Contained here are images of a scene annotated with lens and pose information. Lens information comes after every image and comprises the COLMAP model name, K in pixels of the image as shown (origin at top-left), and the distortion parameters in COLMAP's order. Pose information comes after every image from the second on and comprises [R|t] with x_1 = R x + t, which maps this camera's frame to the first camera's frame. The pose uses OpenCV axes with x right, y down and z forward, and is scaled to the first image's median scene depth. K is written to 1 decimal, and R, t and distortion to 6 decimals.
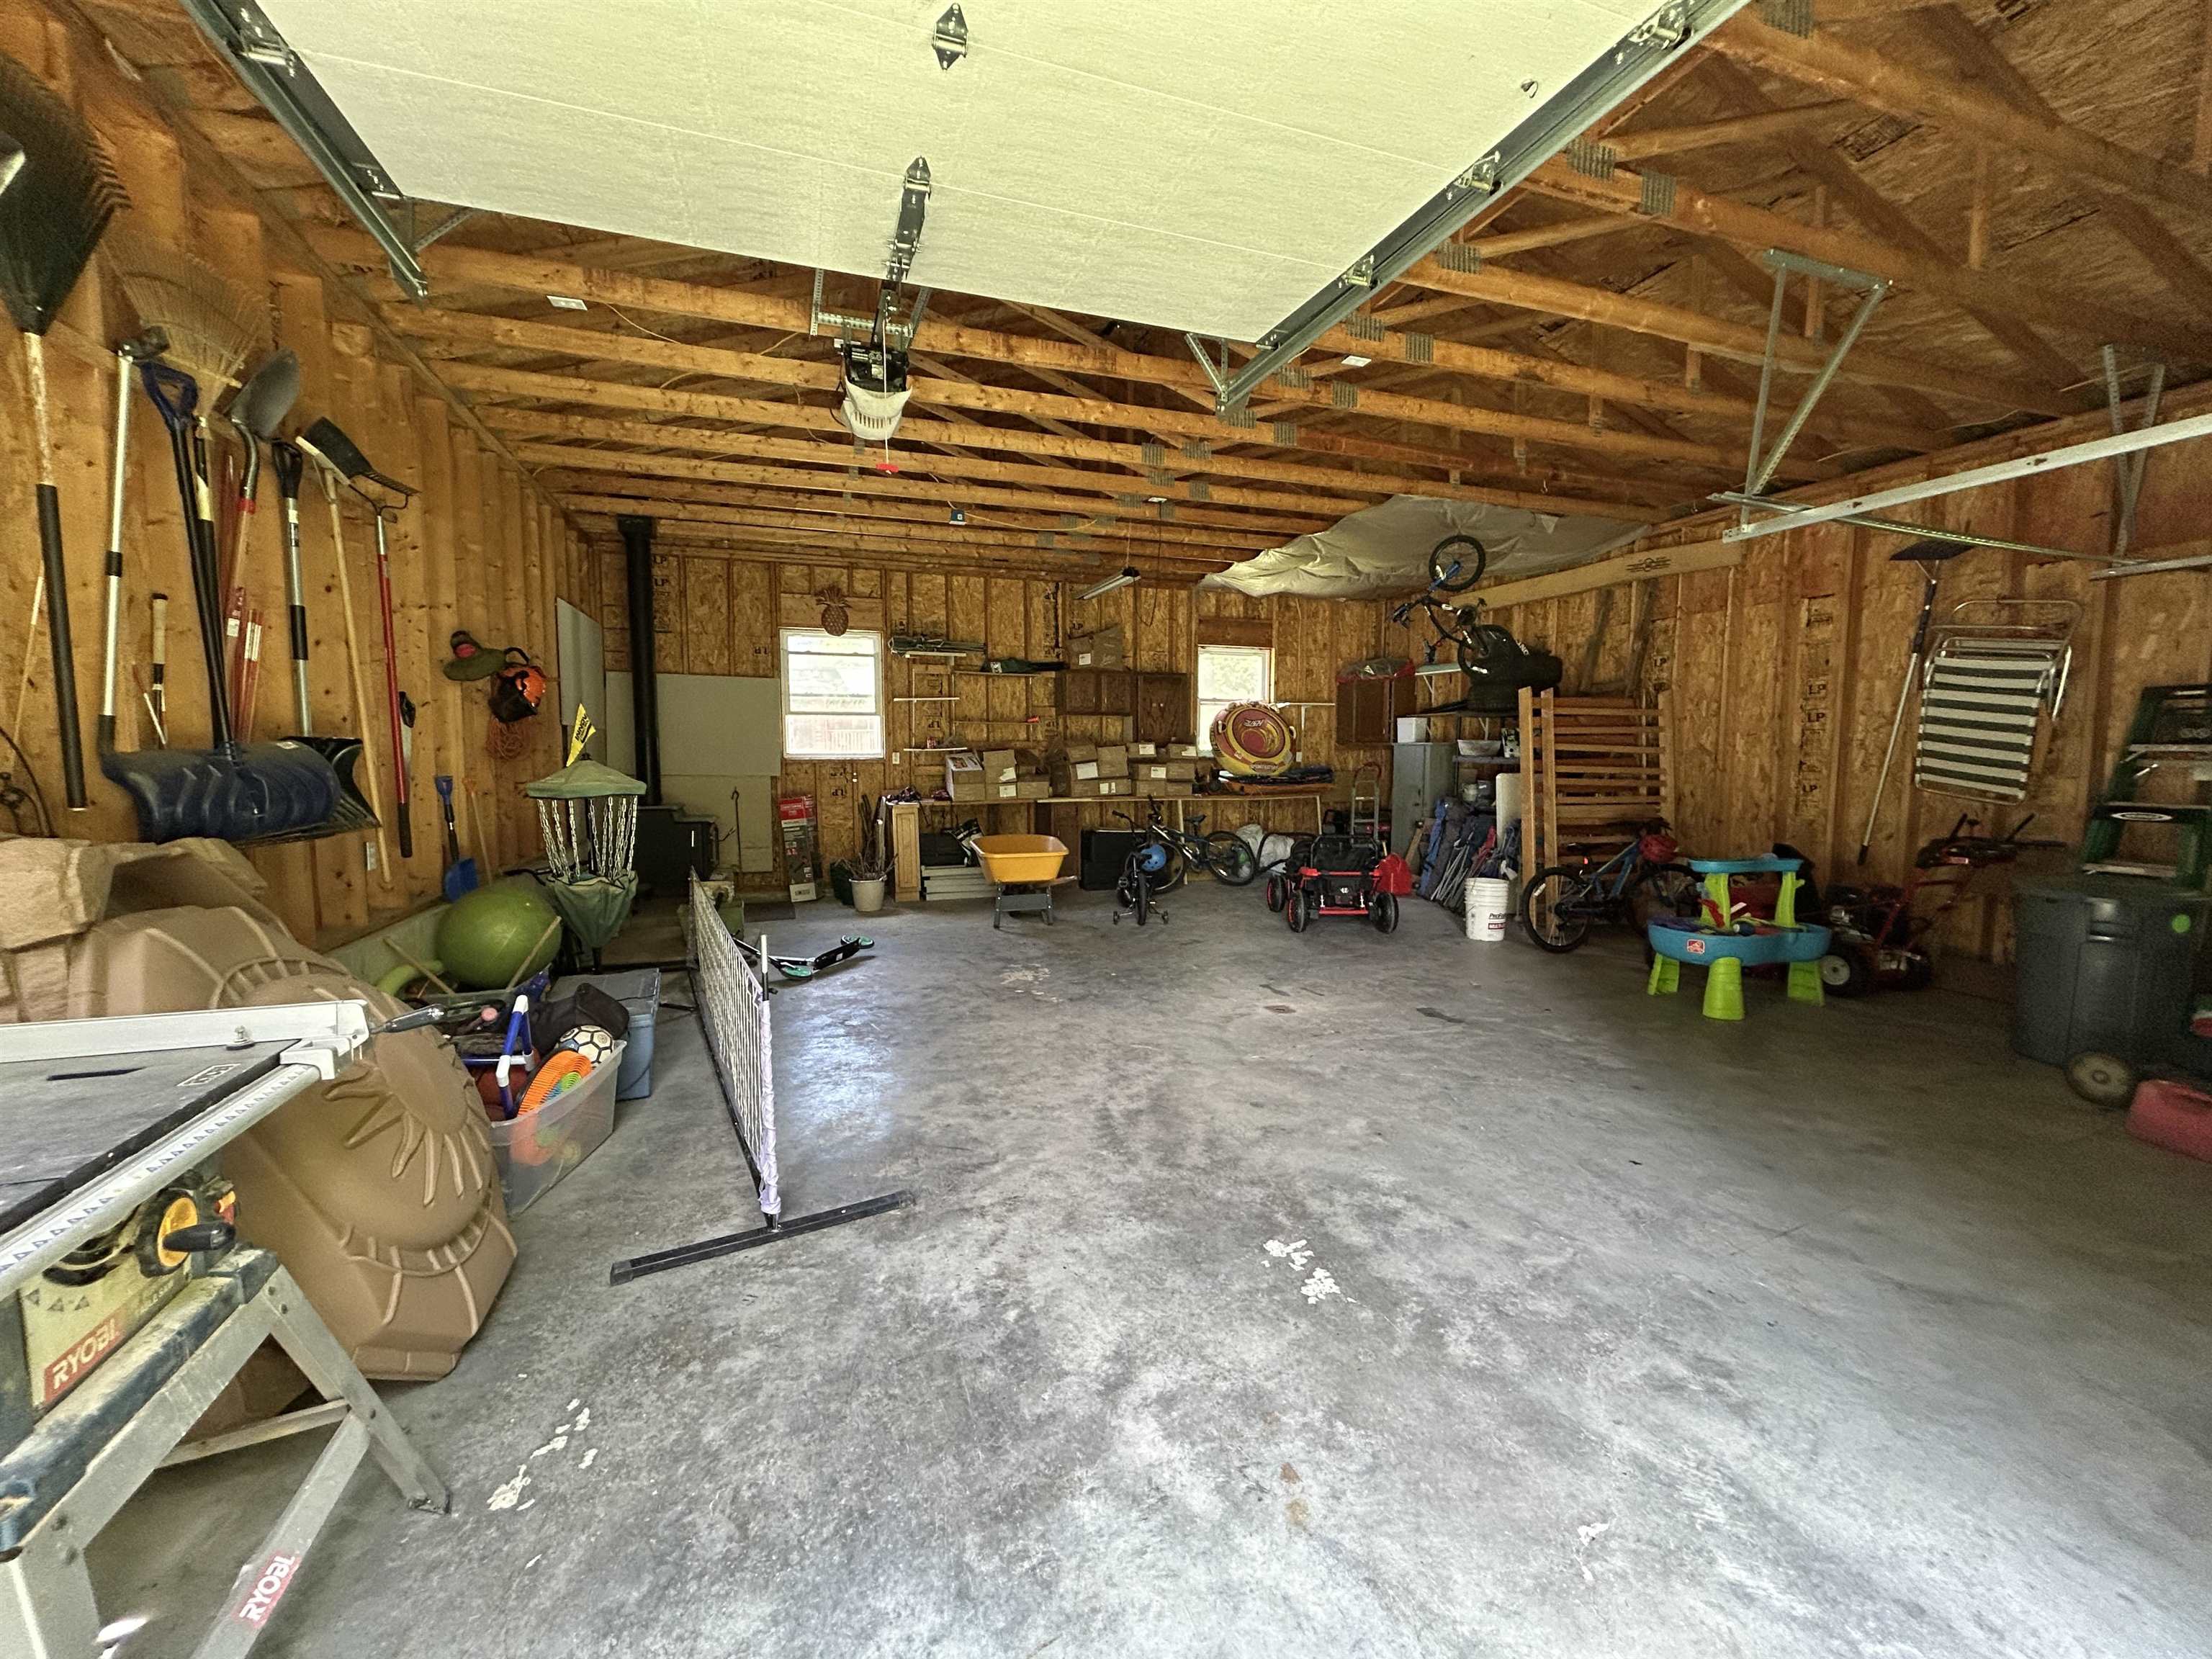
lens RADIAL K [[886.3, 0, 1100.2], [0, 886.3, 827.9], [0, 0, 1]] dist [0.002302, 0.000149]
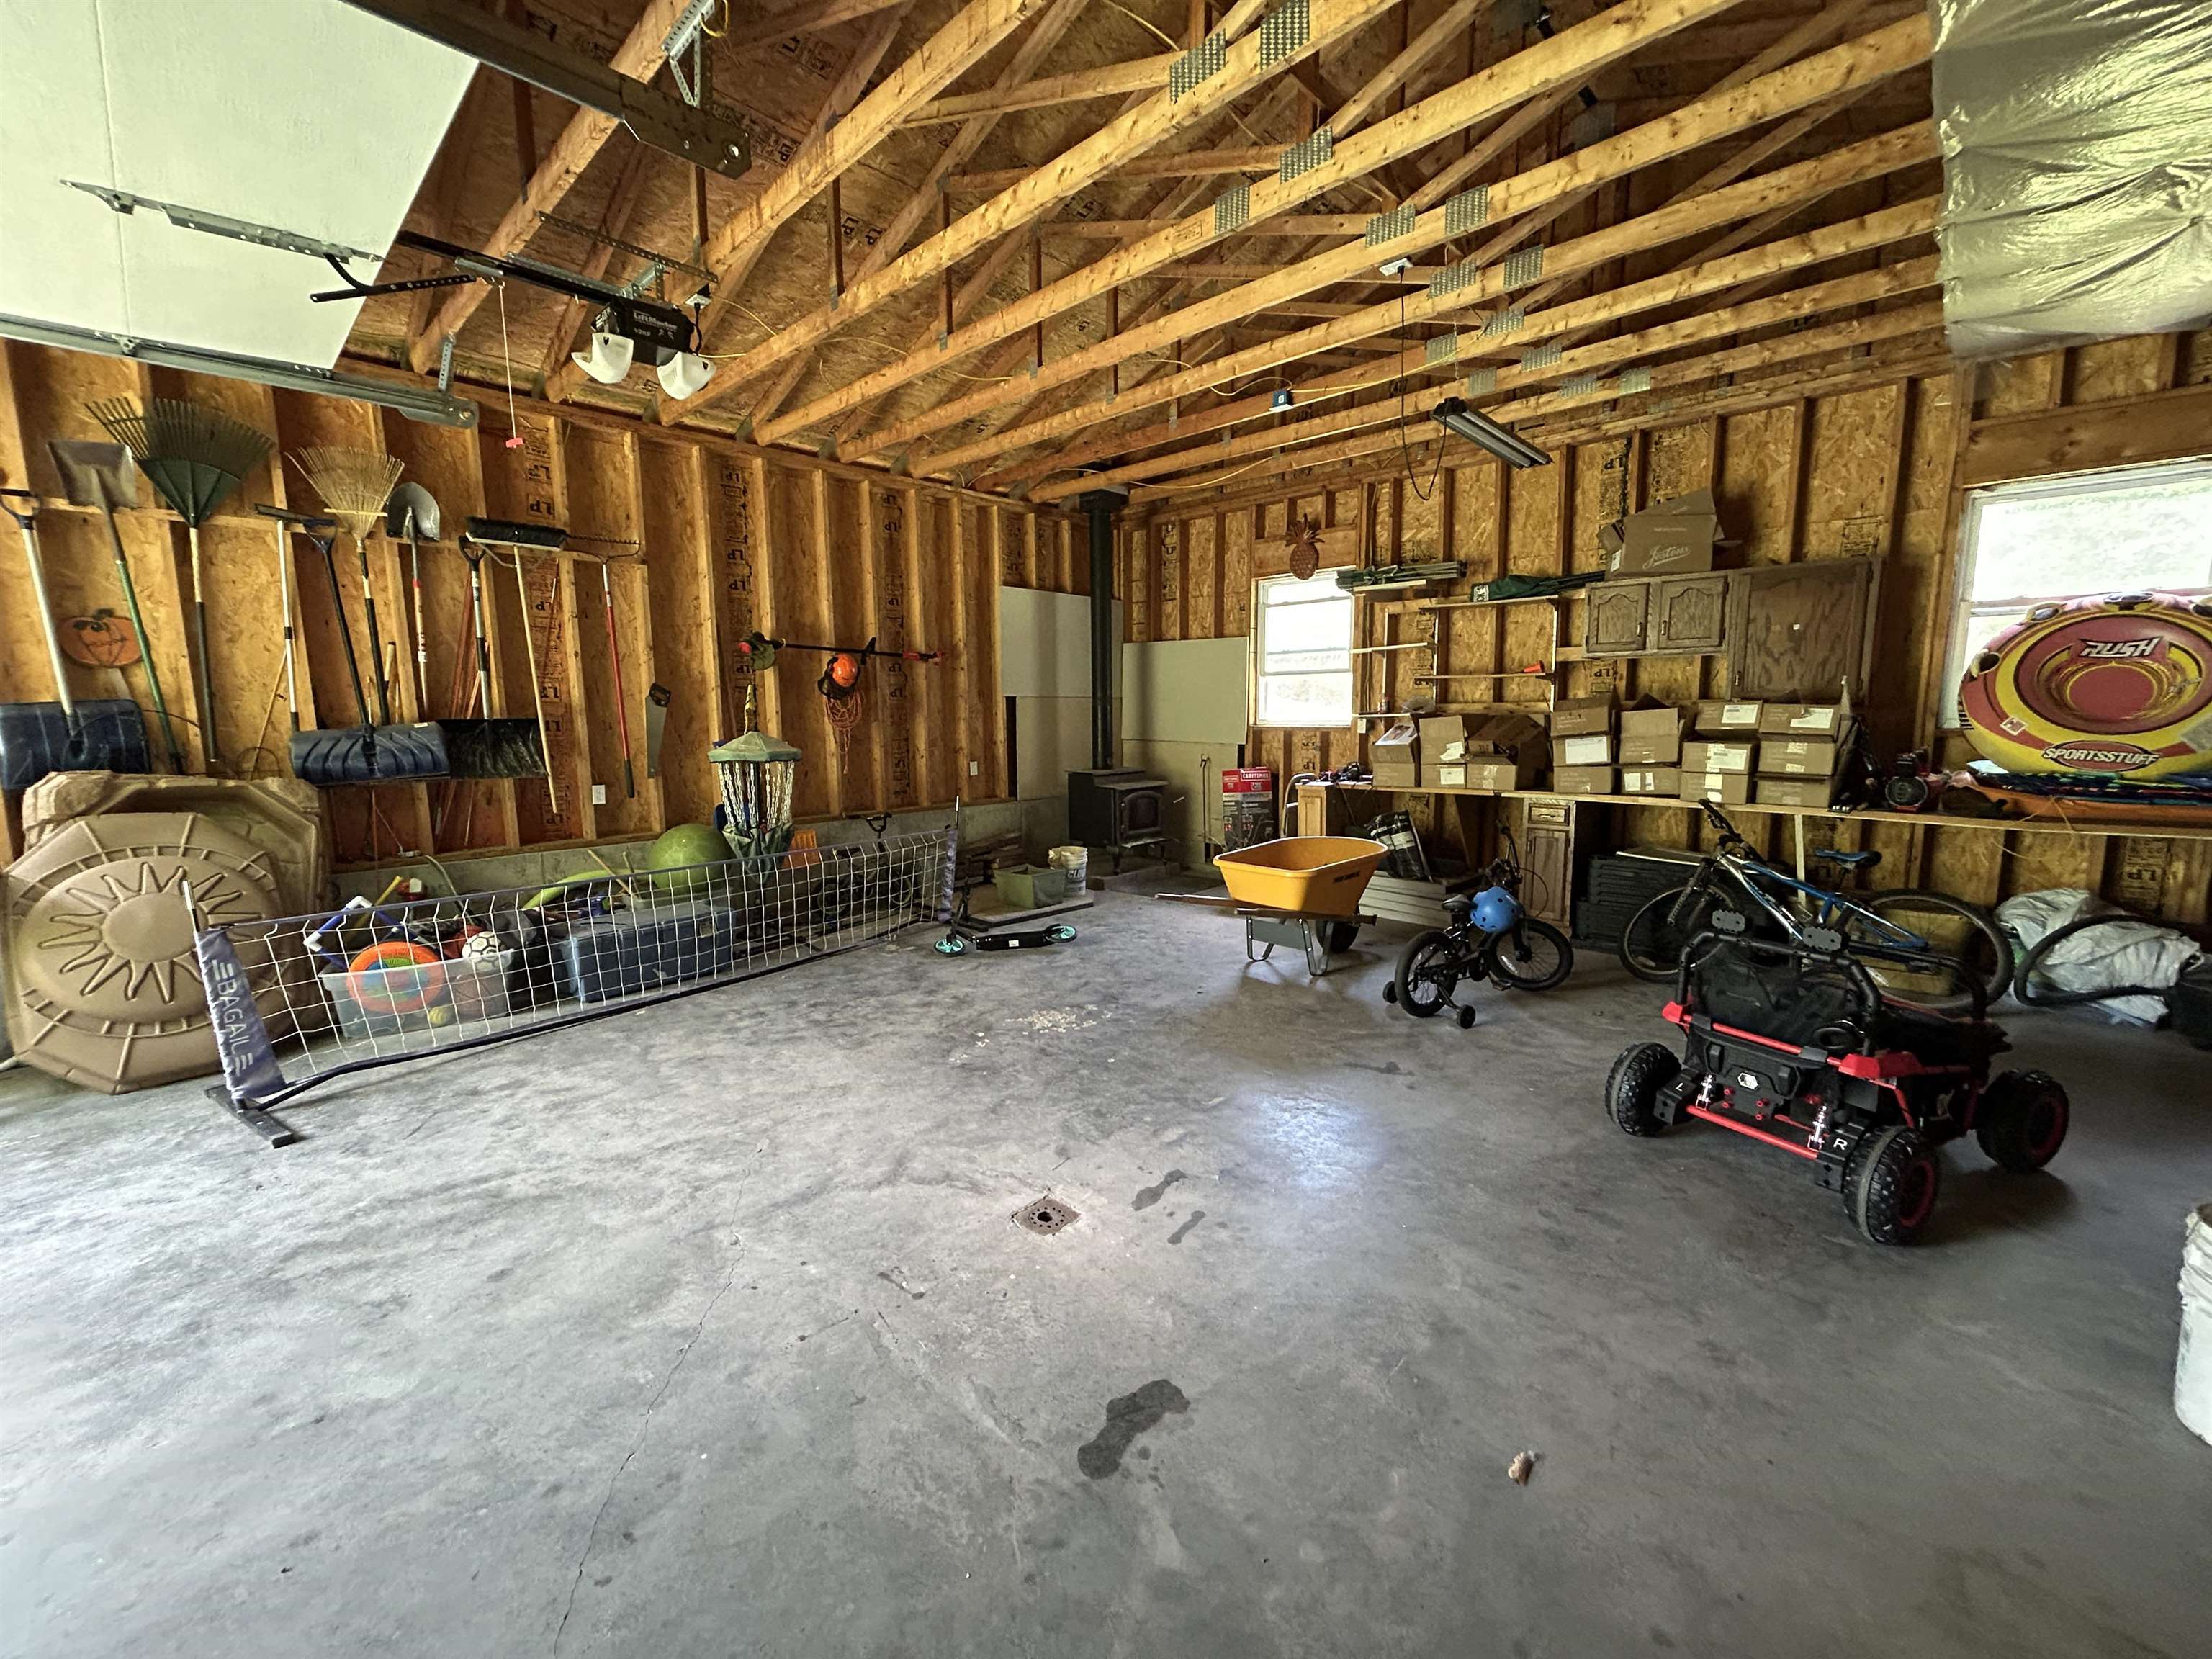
lens RADIAL K [[886.3, 0, 1099.6], [0, 886.3, 822.7], [0, 0, 1]] dist [0.002302, 0.000149]
pose [[0.457713, 0.108819, -0.882416, 0.649762], [-0.068634, 0.993845, 0.086959, -0.079556], [0.886447, 0.020761, 0.462364, 0.753466]]
